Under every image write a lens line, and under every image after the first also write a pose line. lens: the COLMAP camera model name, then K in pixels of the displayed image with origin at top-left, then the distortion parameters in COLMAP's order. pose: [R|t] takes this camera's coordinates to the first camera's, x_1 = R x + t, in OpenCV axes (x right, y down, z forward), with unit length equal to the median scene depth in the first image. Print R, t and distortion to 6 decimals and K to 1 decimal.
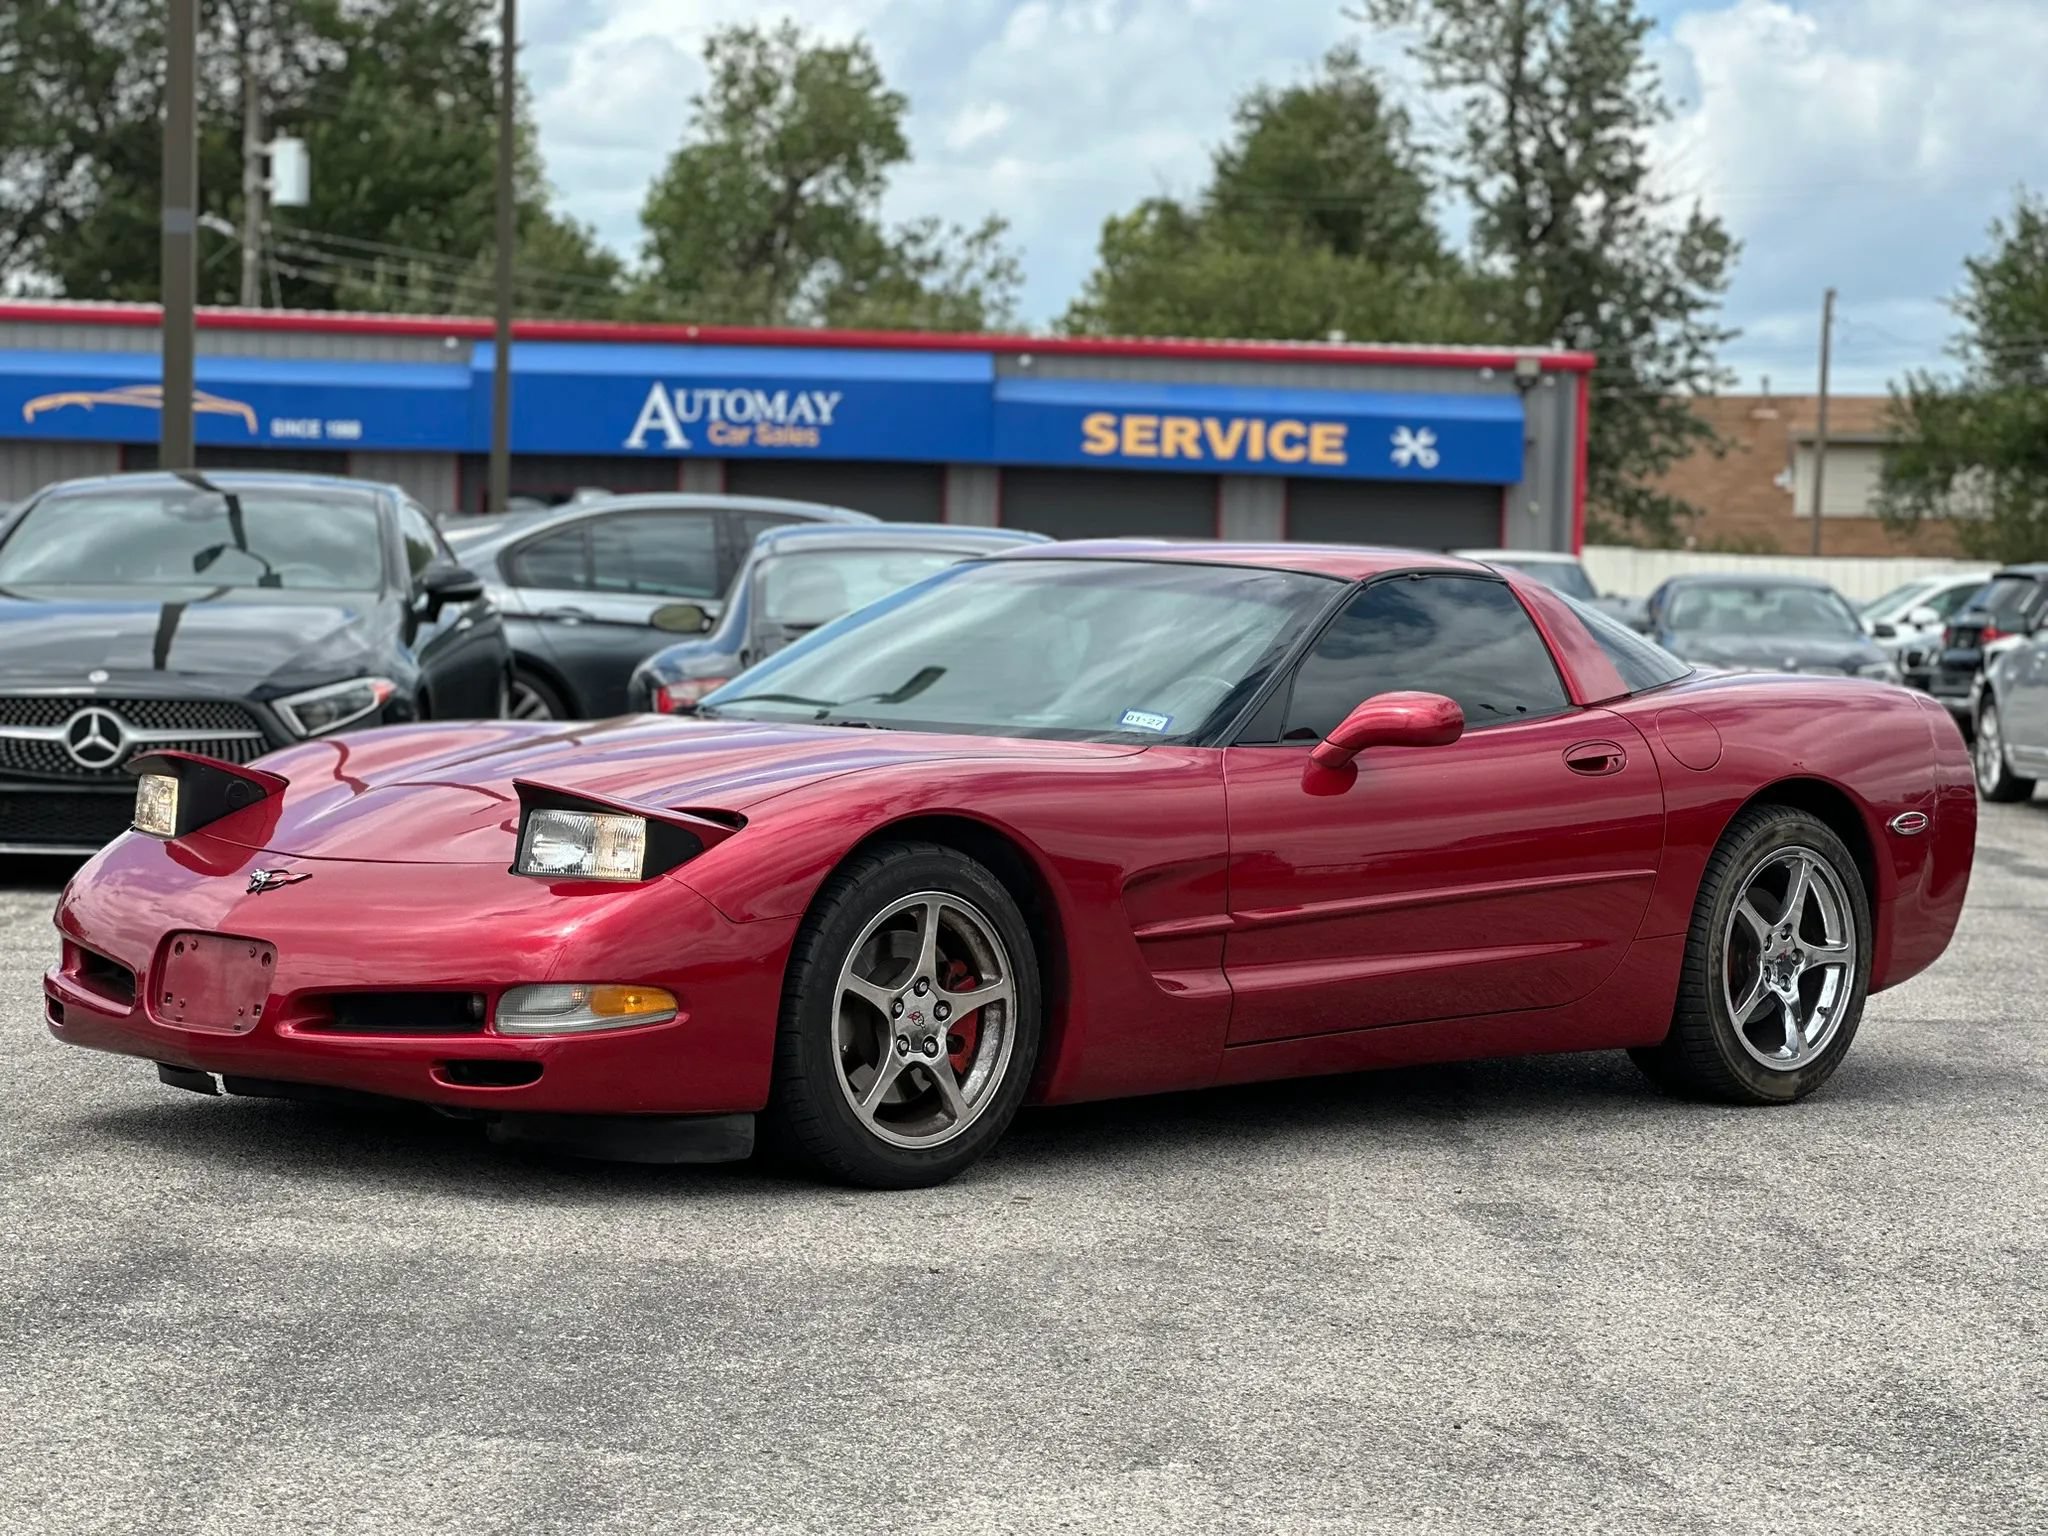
lens RADIAL K [[2832.2, 0, 1024.0], [0, 2832.2, 768.0], [0, 0, 1]] dist [0.196944, -0.361163]
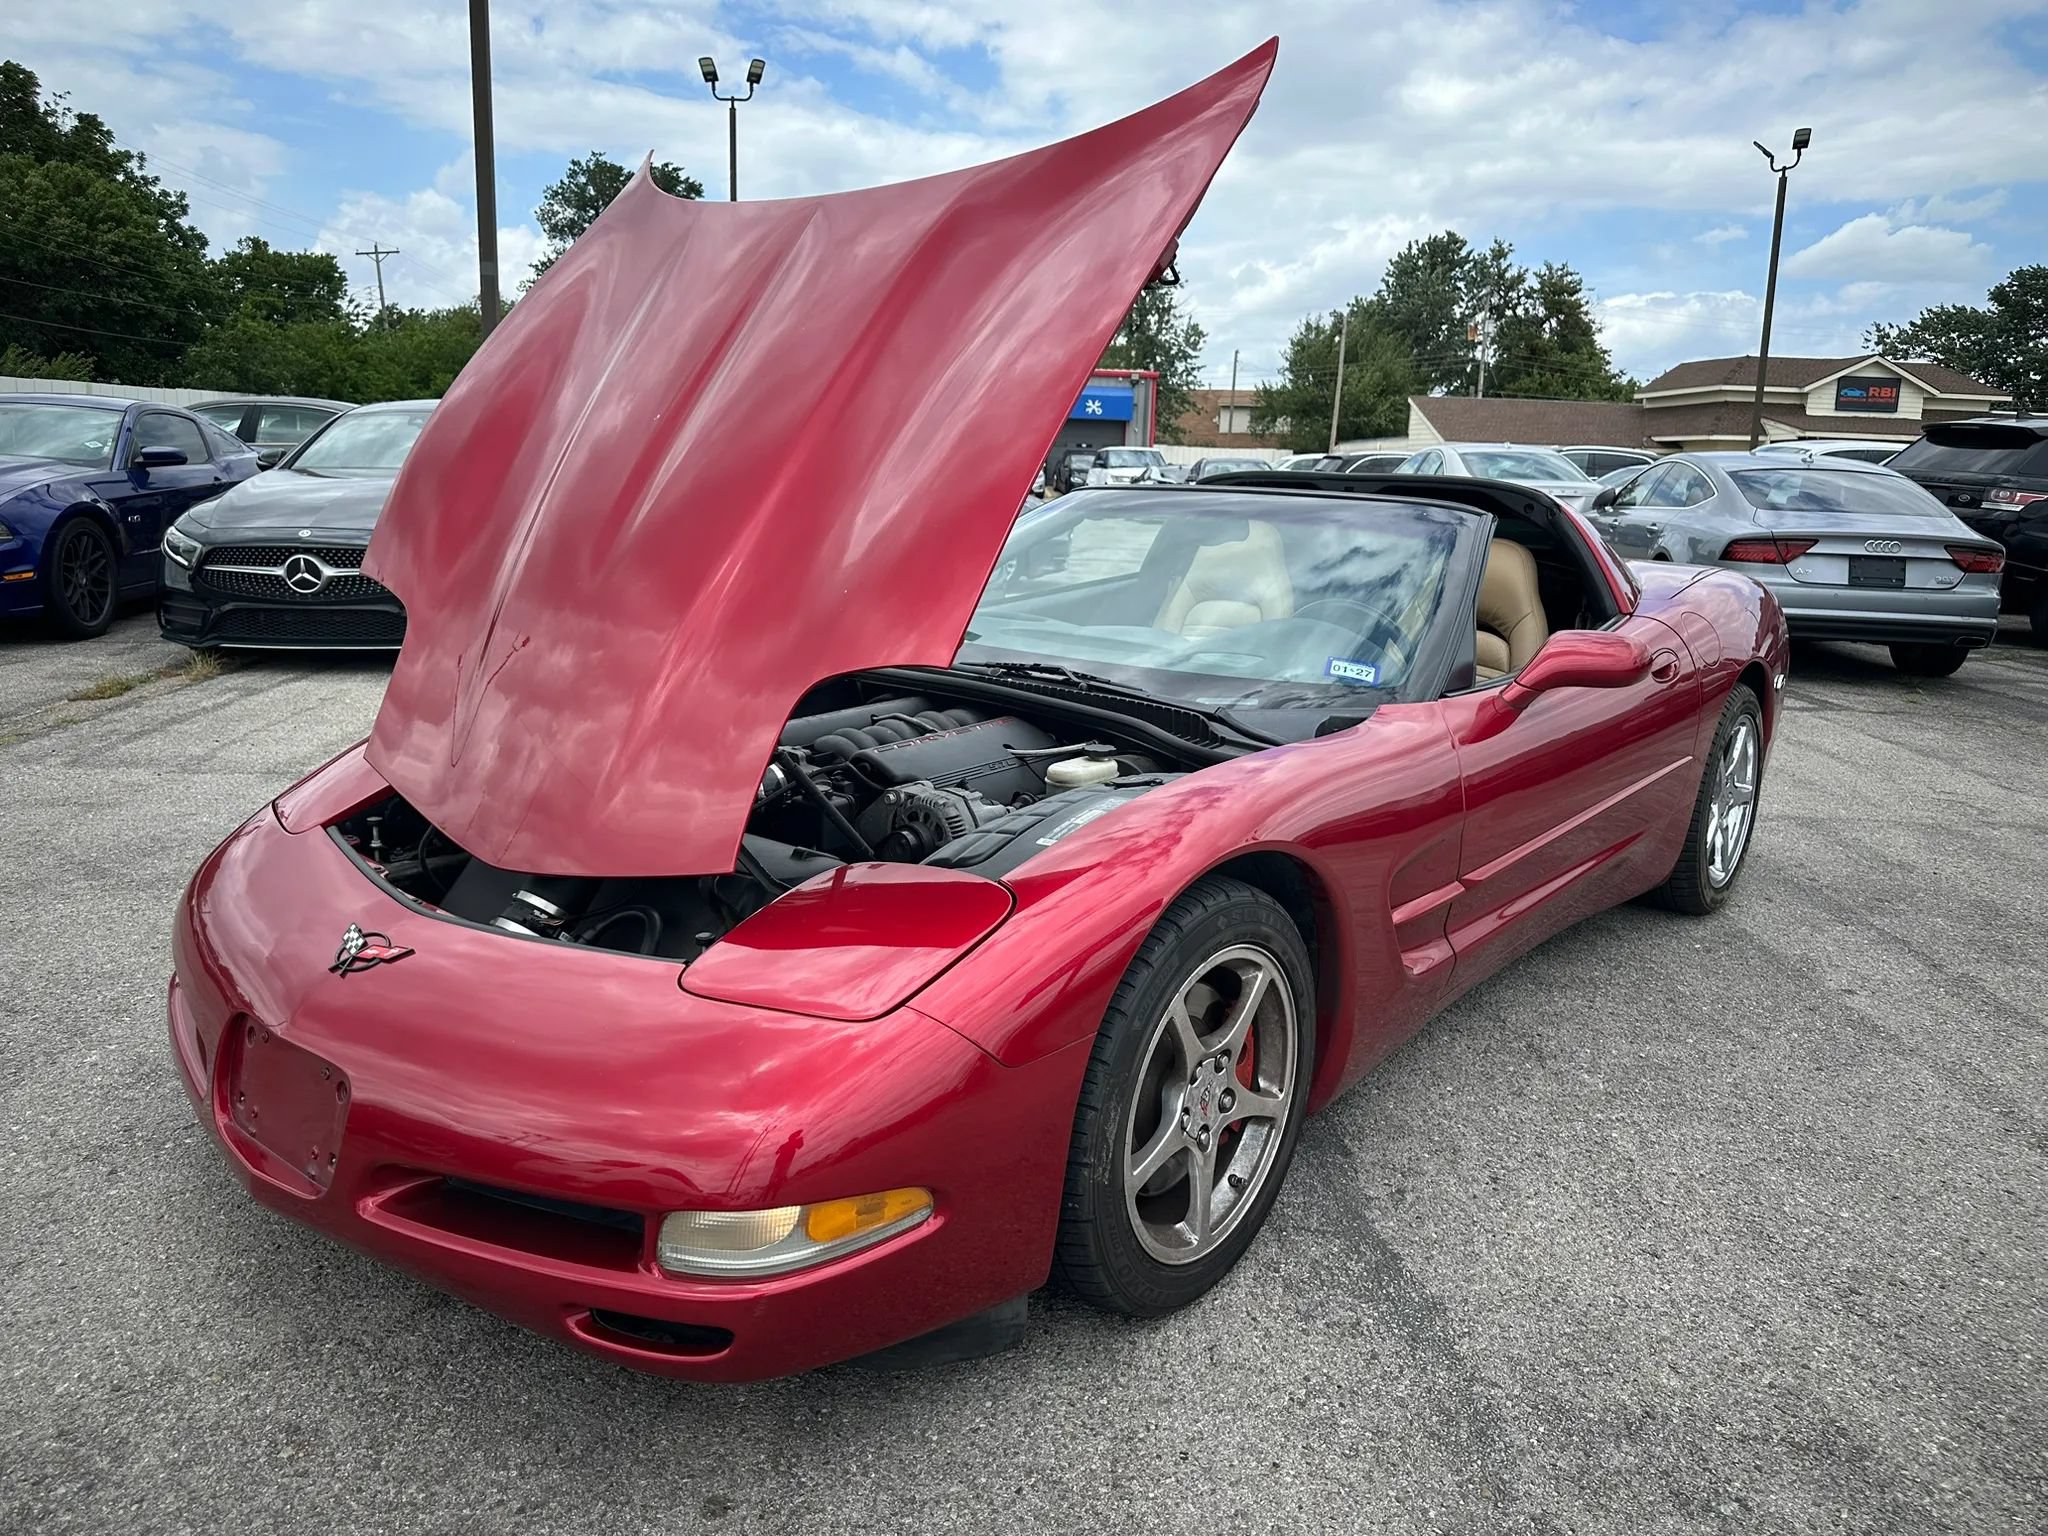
lens RADIAL K [[2832.2, 0, 1024.0], [0, 2832.2, 768.0], [0, 0, 1]] dist [0.196944, -0.361163]
pose [[0.998504, 0.000112, -0.054684, 0.236415], [0.001864, 0.999347, 0.036086, 0.141612], [0.054653, -0.036134, 0.997851, -1.836742]]
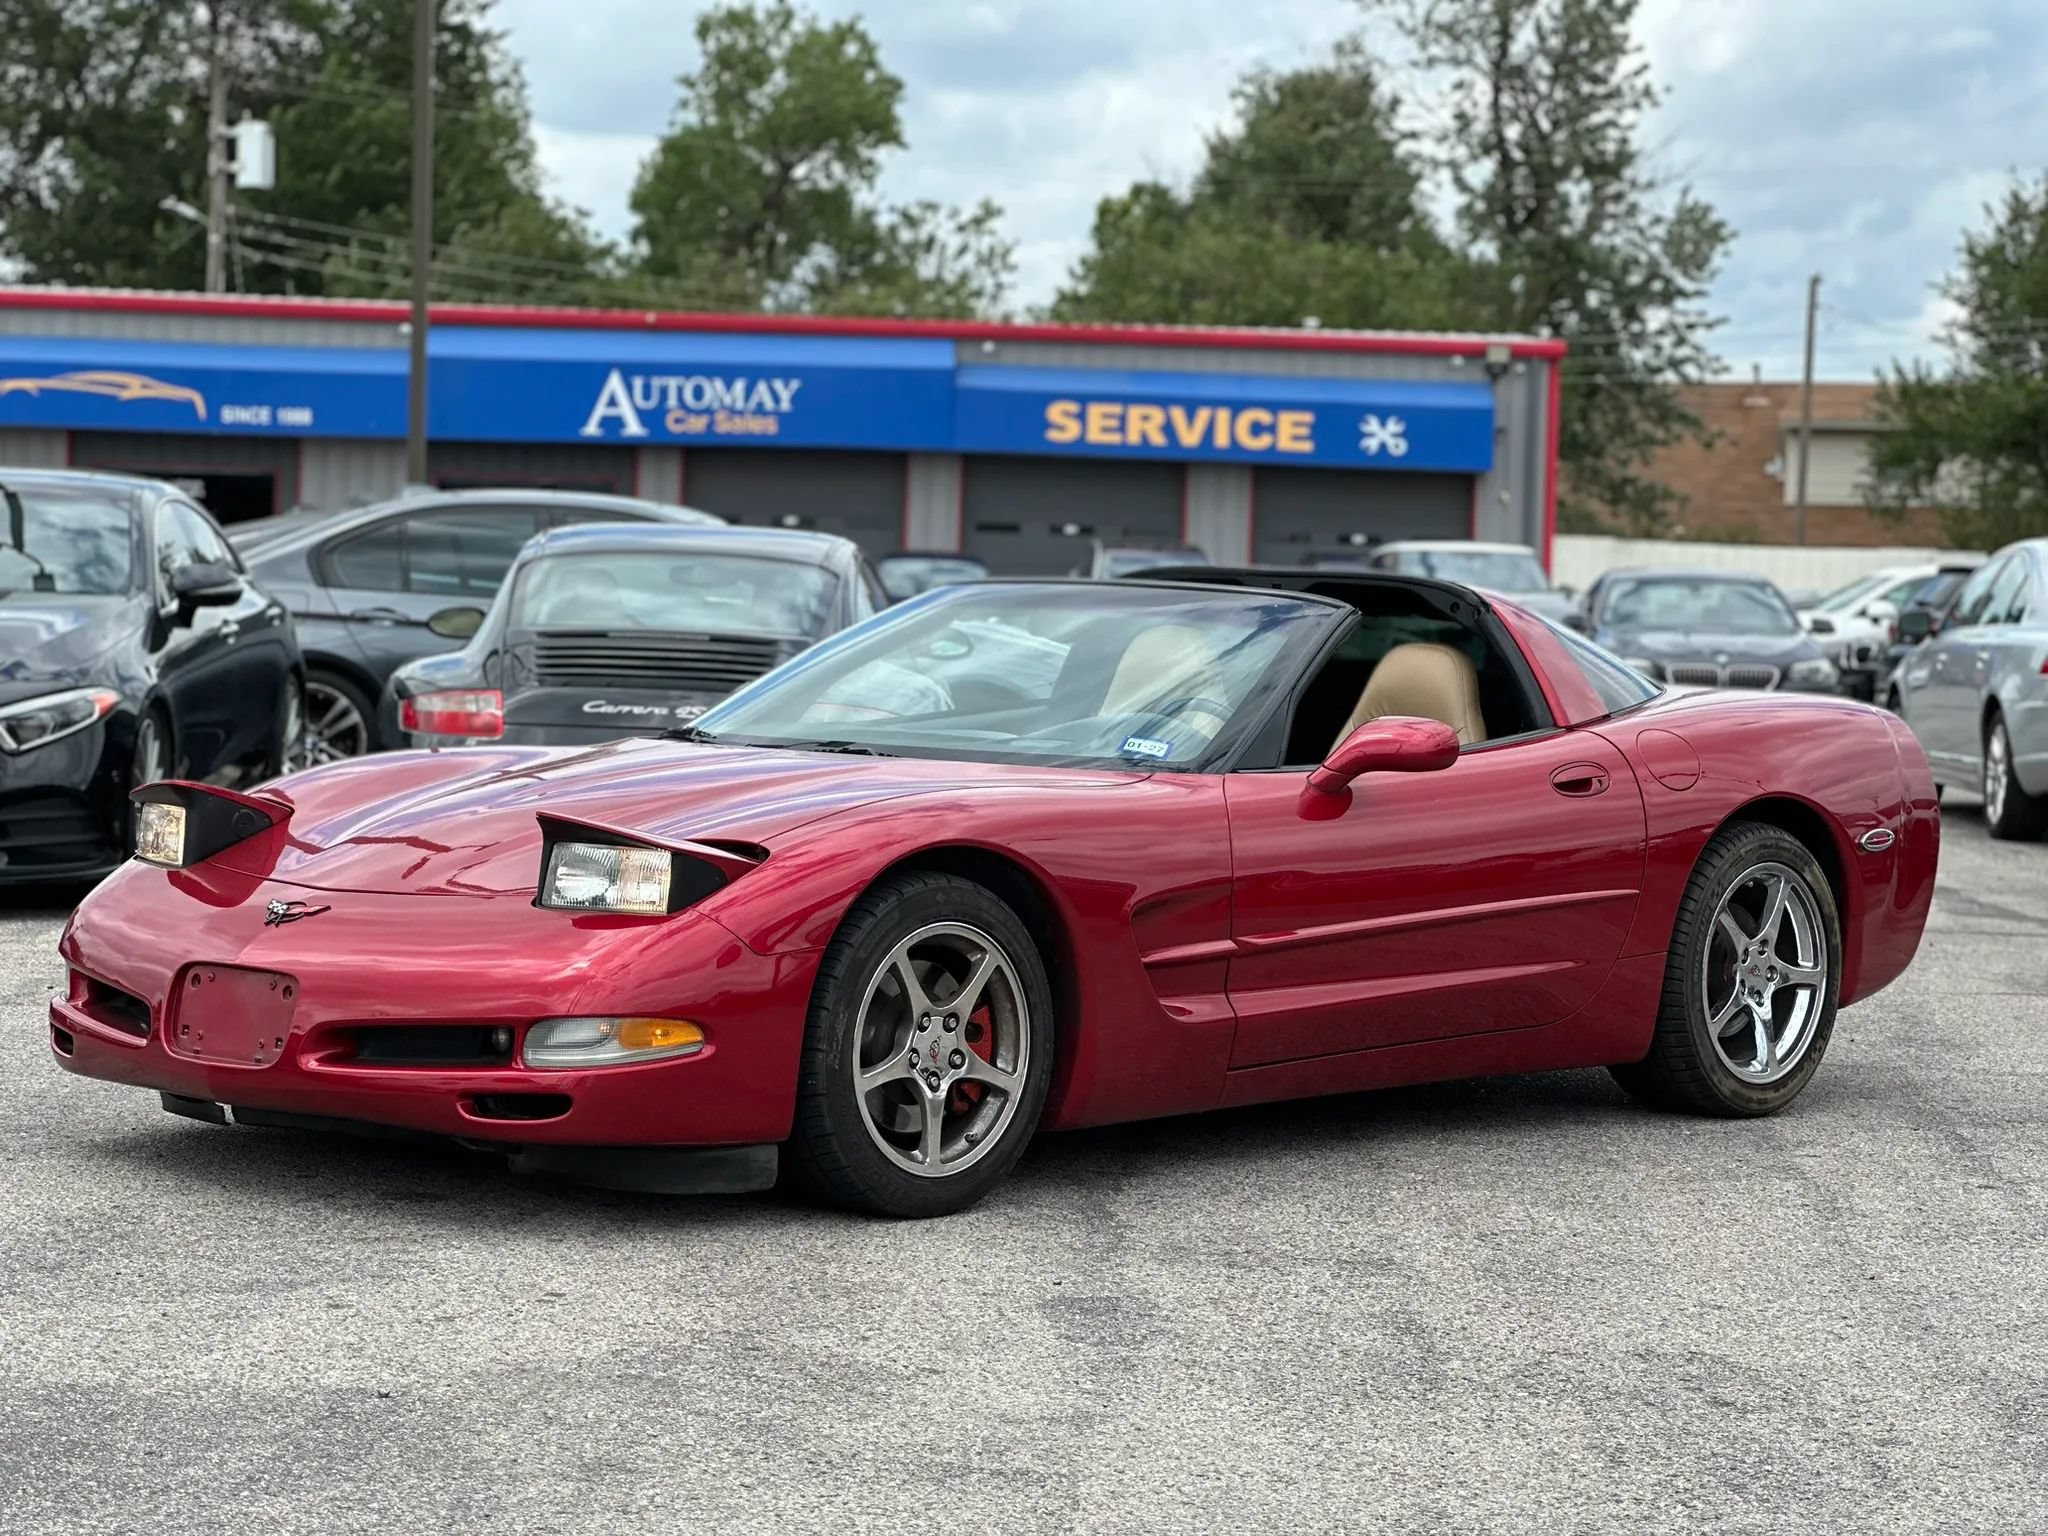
lens RADIAL K [[2832.2, 0, 1024.0], [0, 2832.2, 768.0], [0, 0, 1]] dist [0.196944, -0.361163]
pose [[0.999990, 0.001520, -0.004284, 0.012042], [-0.001498, 0.999986, 0.005104, -0.001586], [0.004292, -0.005098, 0.999978, 0.008332]]
